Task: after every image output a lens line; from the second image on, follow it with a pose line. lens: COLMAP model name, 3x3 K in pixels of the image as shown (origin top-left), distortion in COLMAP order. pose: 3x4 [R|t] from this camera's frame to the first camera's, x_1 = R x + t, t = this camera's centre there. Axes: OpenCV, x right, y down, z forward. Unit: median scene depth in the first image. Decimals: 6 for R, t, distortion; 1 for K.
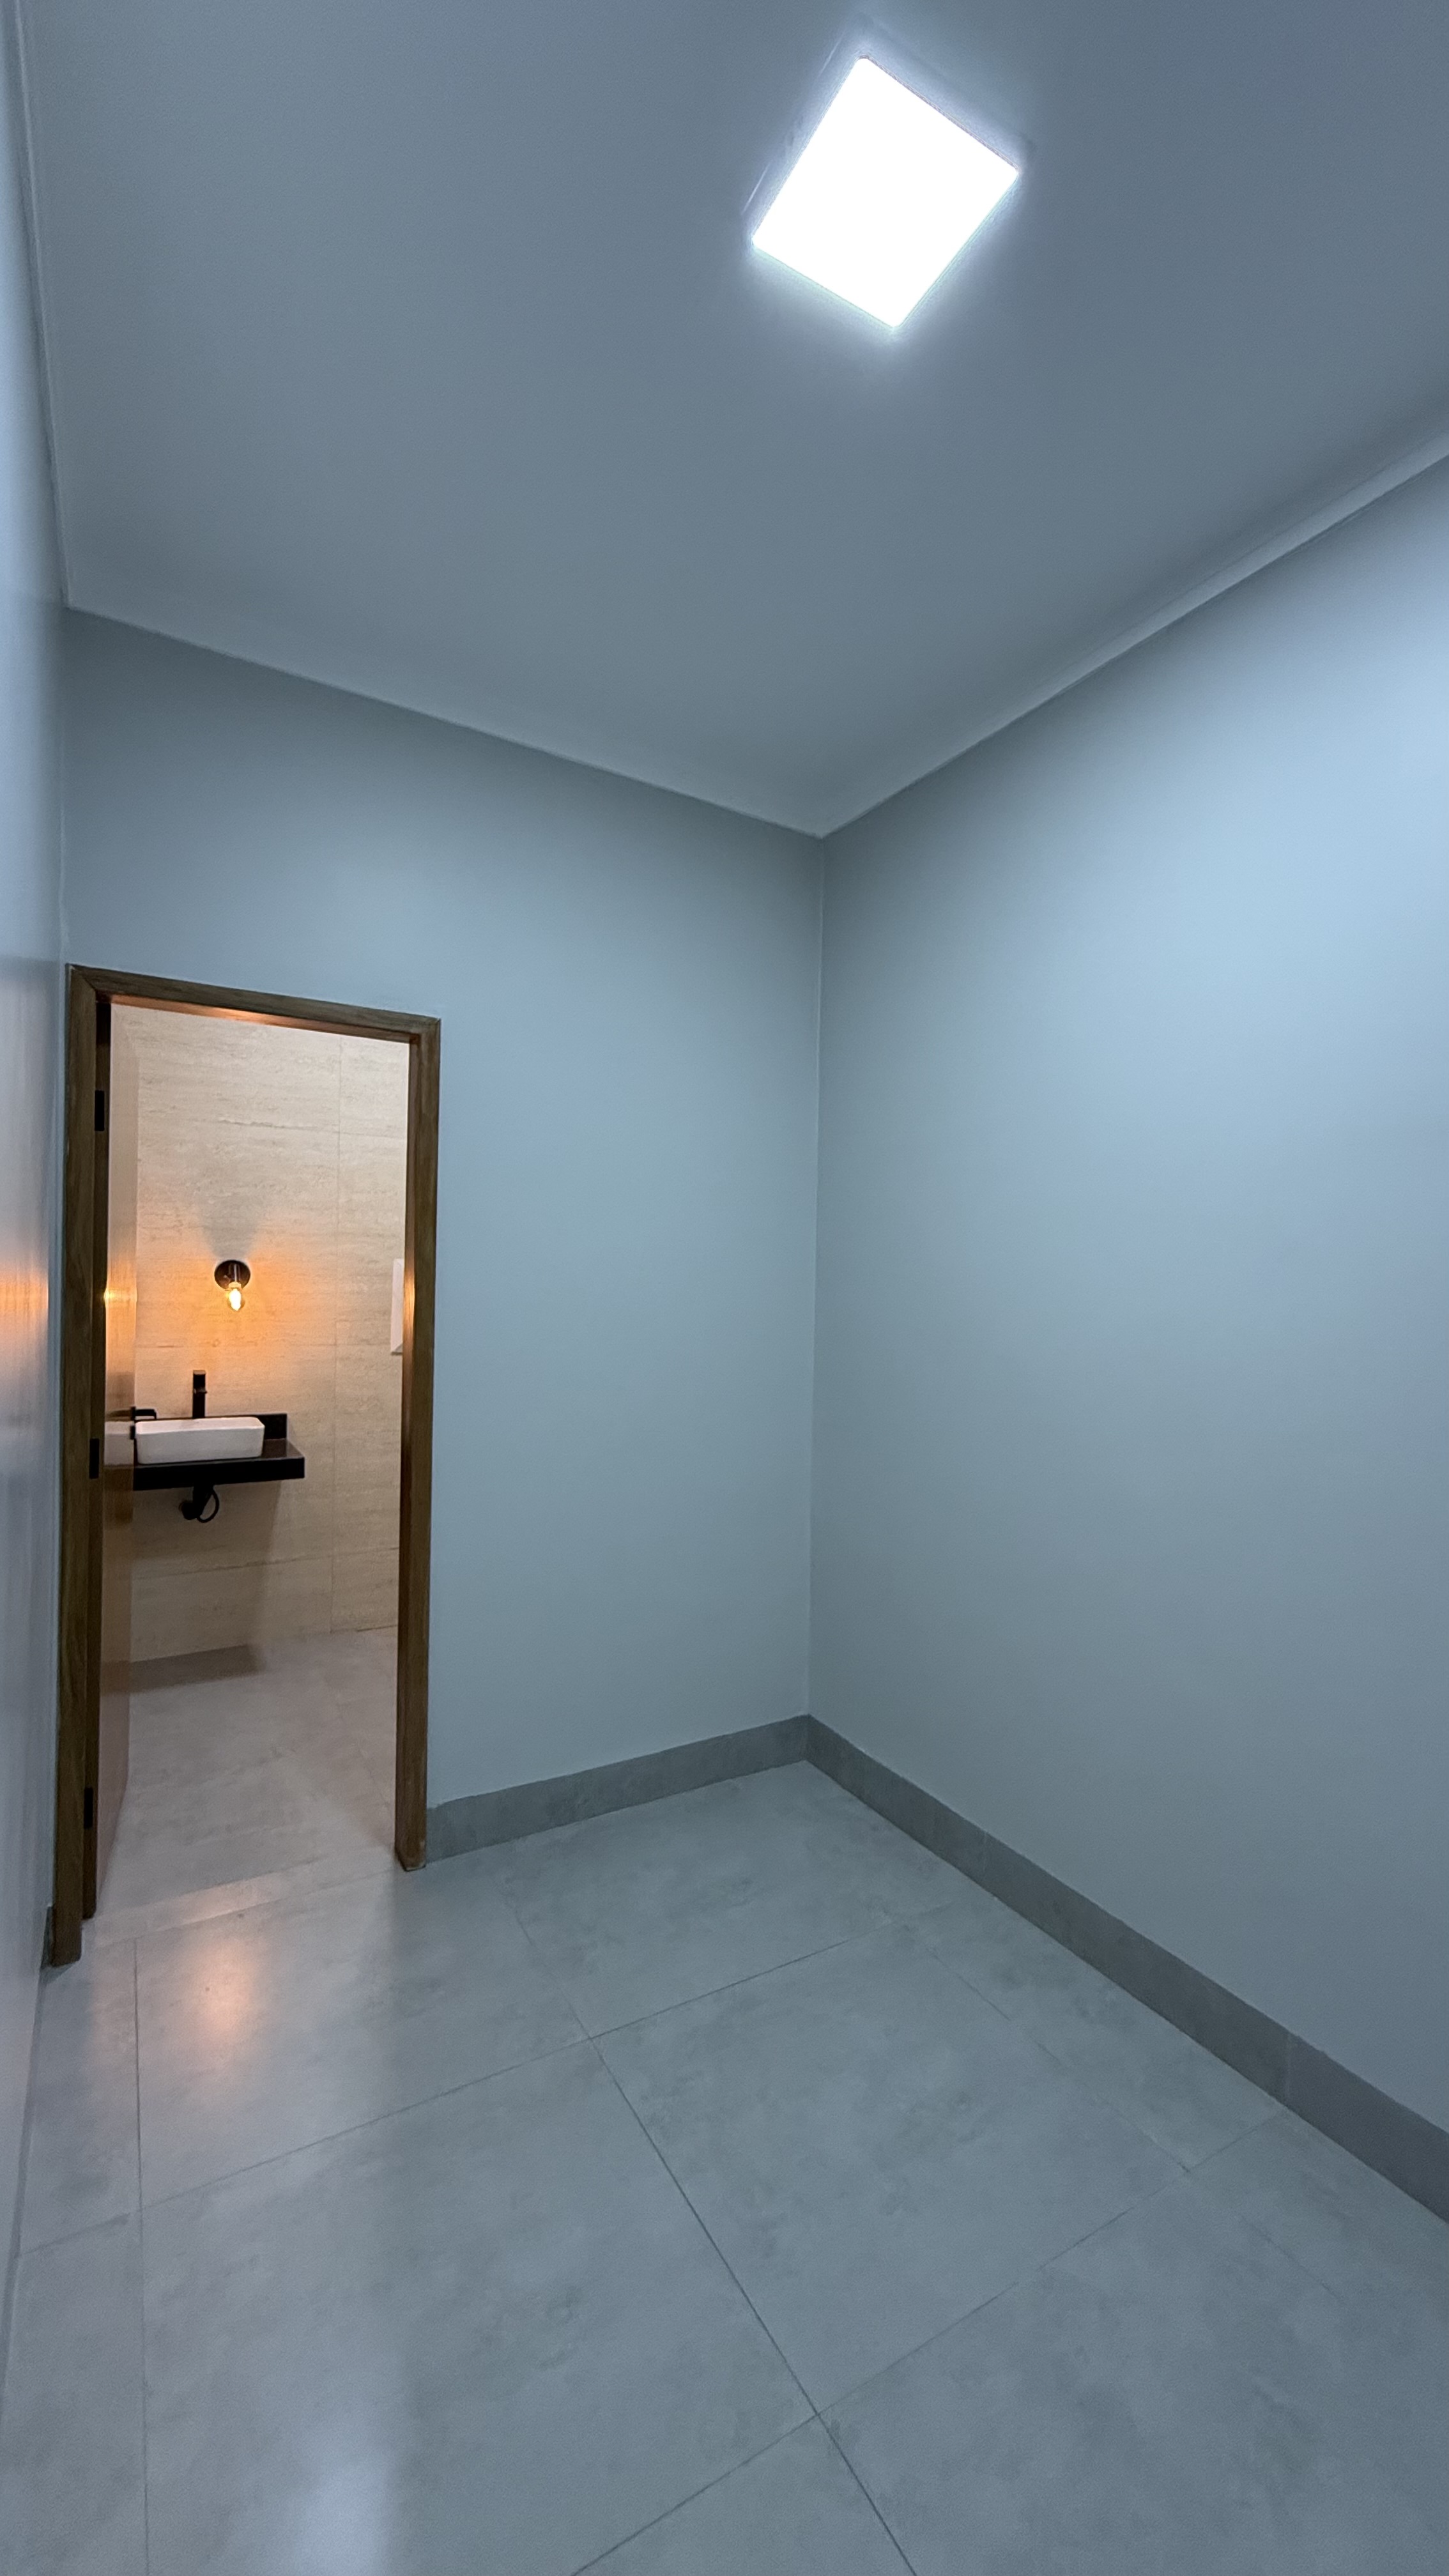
lens RADIAL K [[1030.7, 0, 723.4], [0, 1030.7, 1284.0], [0, 0, 1]] dist [0.000699, 0.000010]
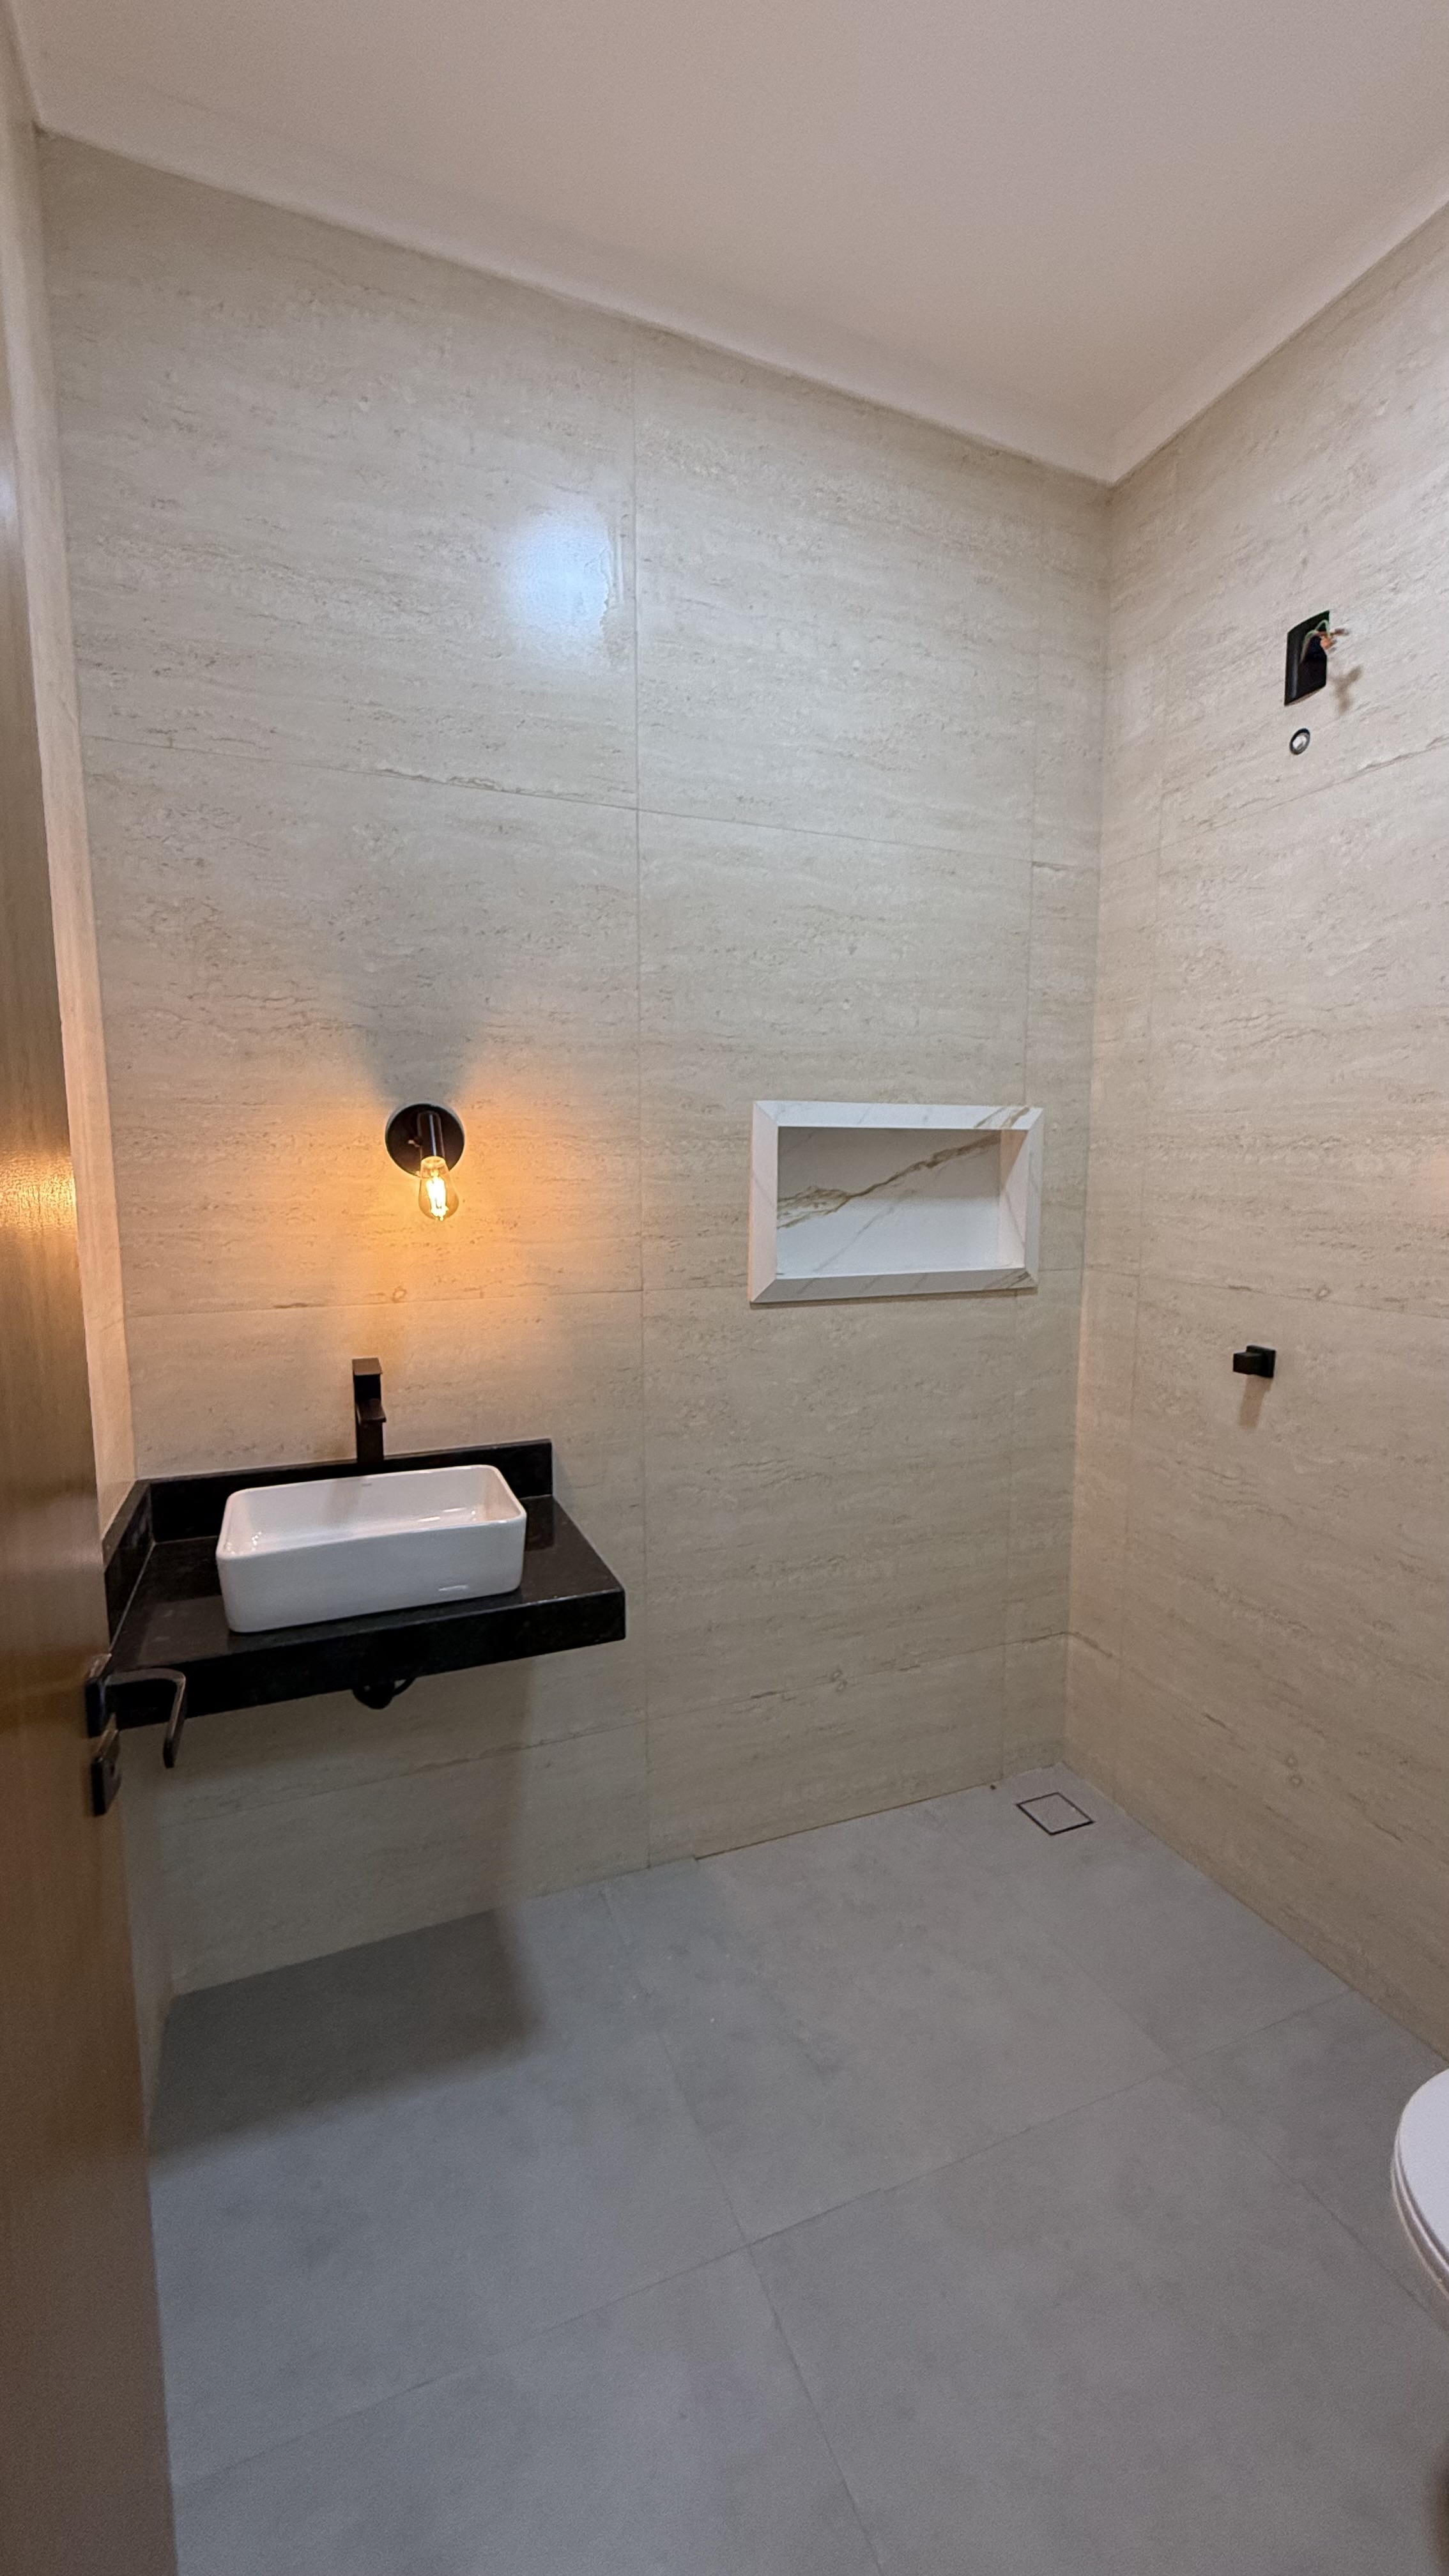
lens RADIAL K [[1030.7, 0, 723.4], [0, 1030.7, 1284.0], [0, 0, 1]] dist [0.000699, 0.000010]
pose [[0.989517, 0.007417, -0.144229, -0.283288], [0.011479, 0.991481, 0.129742, -0.003192], [0.143962, -0.130038, 0.981002, 0.572289]]
